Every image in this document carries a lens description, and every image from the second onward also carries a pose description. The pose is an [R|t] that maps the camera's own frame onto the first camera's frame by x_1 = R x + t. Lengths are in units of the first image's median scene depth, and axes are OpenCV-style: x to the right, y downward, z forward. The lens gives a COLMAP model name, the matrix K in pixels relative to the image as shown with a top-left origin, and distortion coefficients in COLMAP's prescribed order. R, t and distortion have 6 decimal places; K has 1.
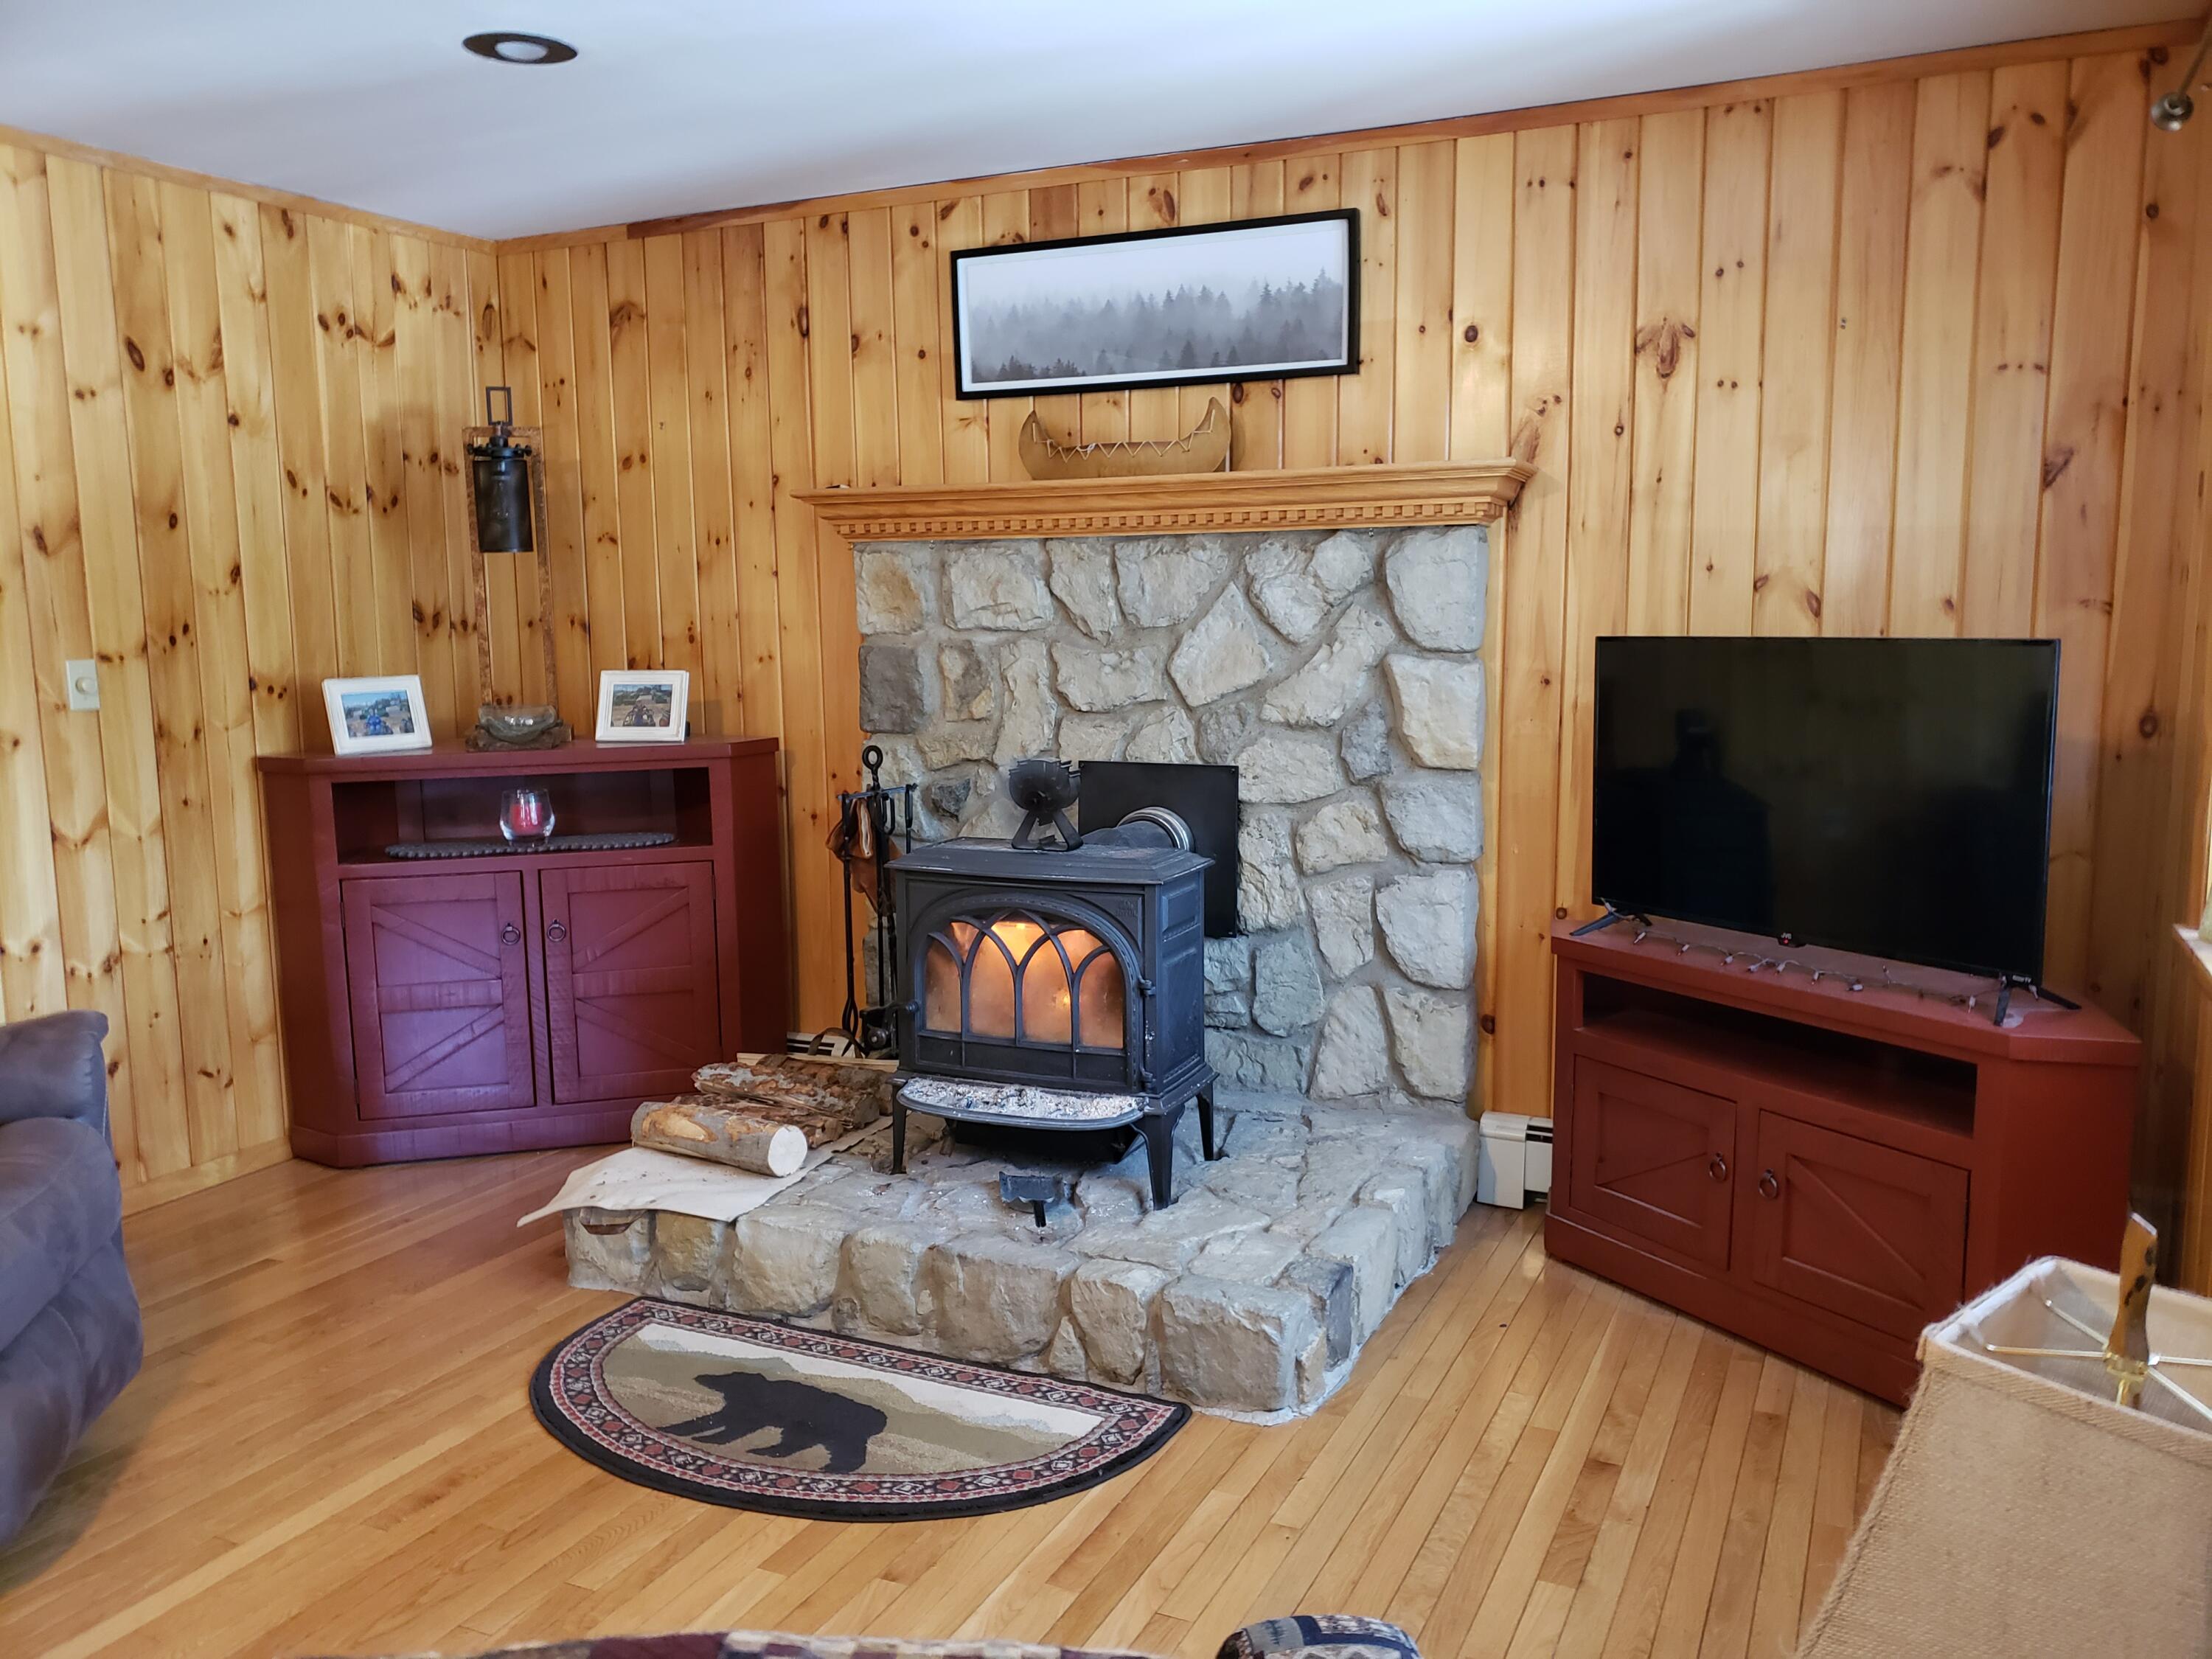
lens RADIAL K [[1669.9, 0, 1106.0], [0, 1669.9, 829.5], [0, 0, 1]] dist [-0.095603, 0.034540]
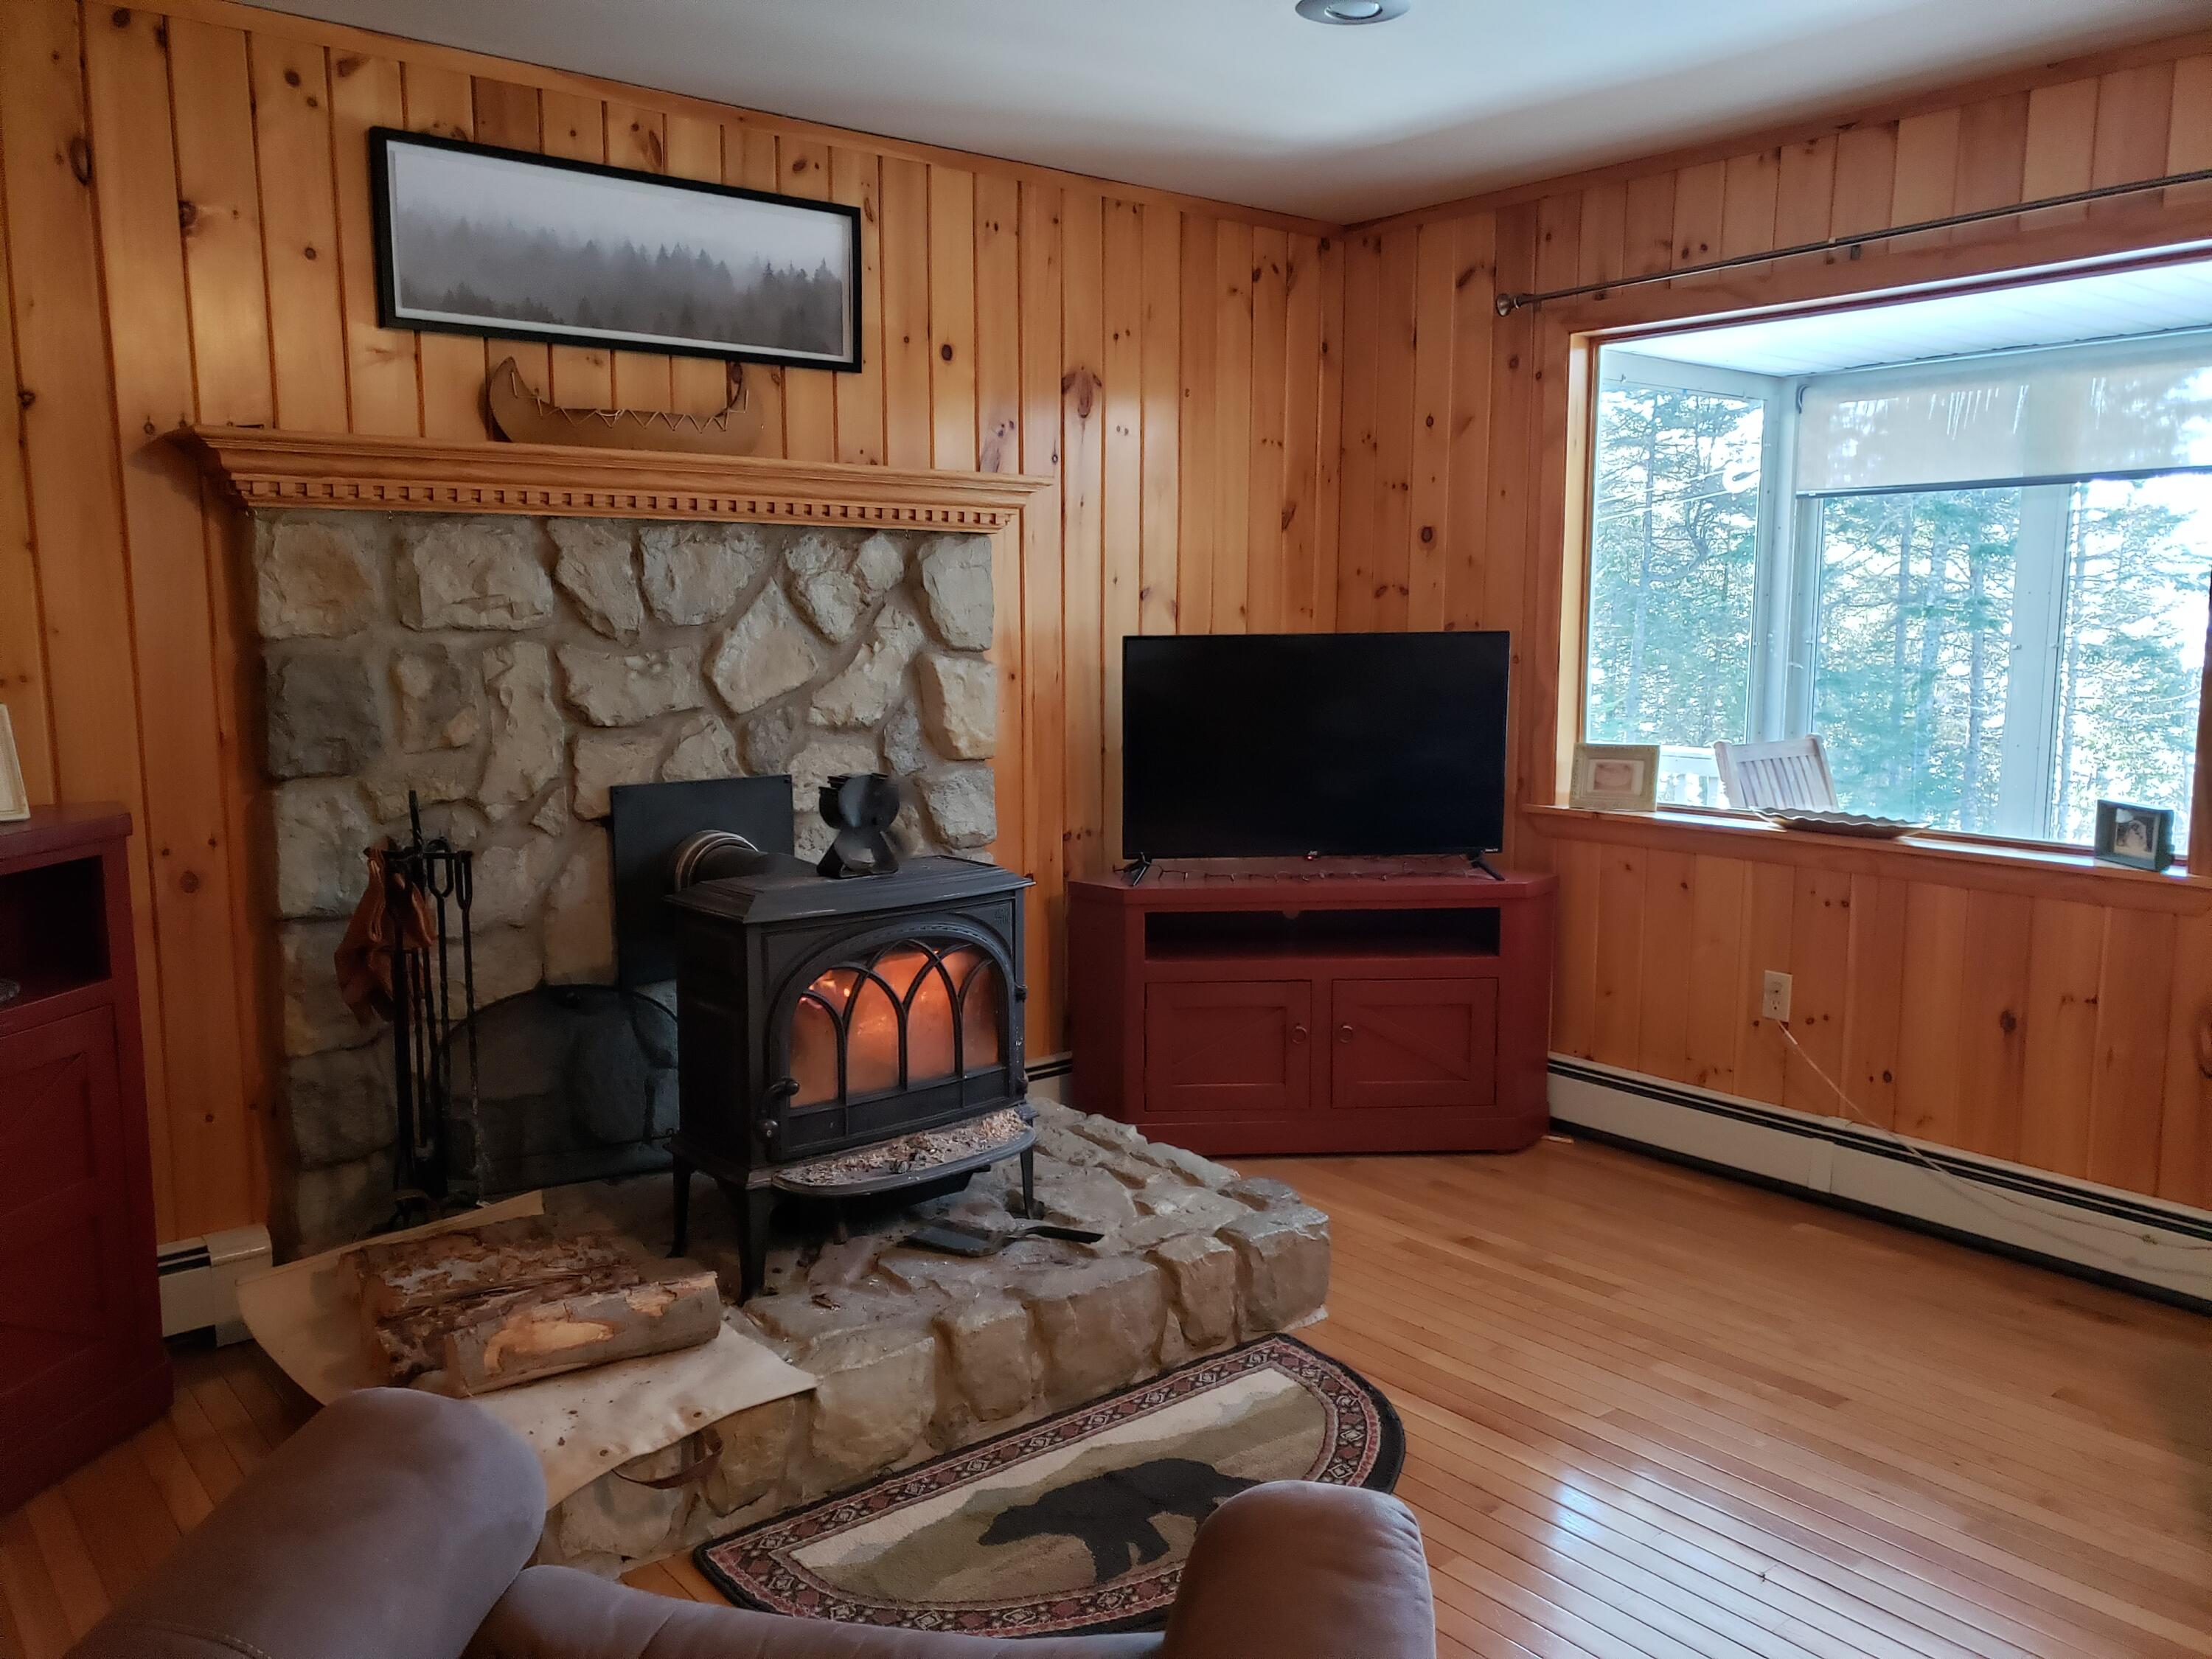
lens RADIAL K [[1694.3, 0, 1105.9], [0, 1694.3, 874.8], [0, 0, 1]] dist [-0.164633, 0.090366]
pose [[0.419125, -0.124679, 0.899327, -0.709461], [0.097871, 0.990959, 0.091770, -0.052242], [-0.902638, 0.049555, 0.427538, 0.442624]]
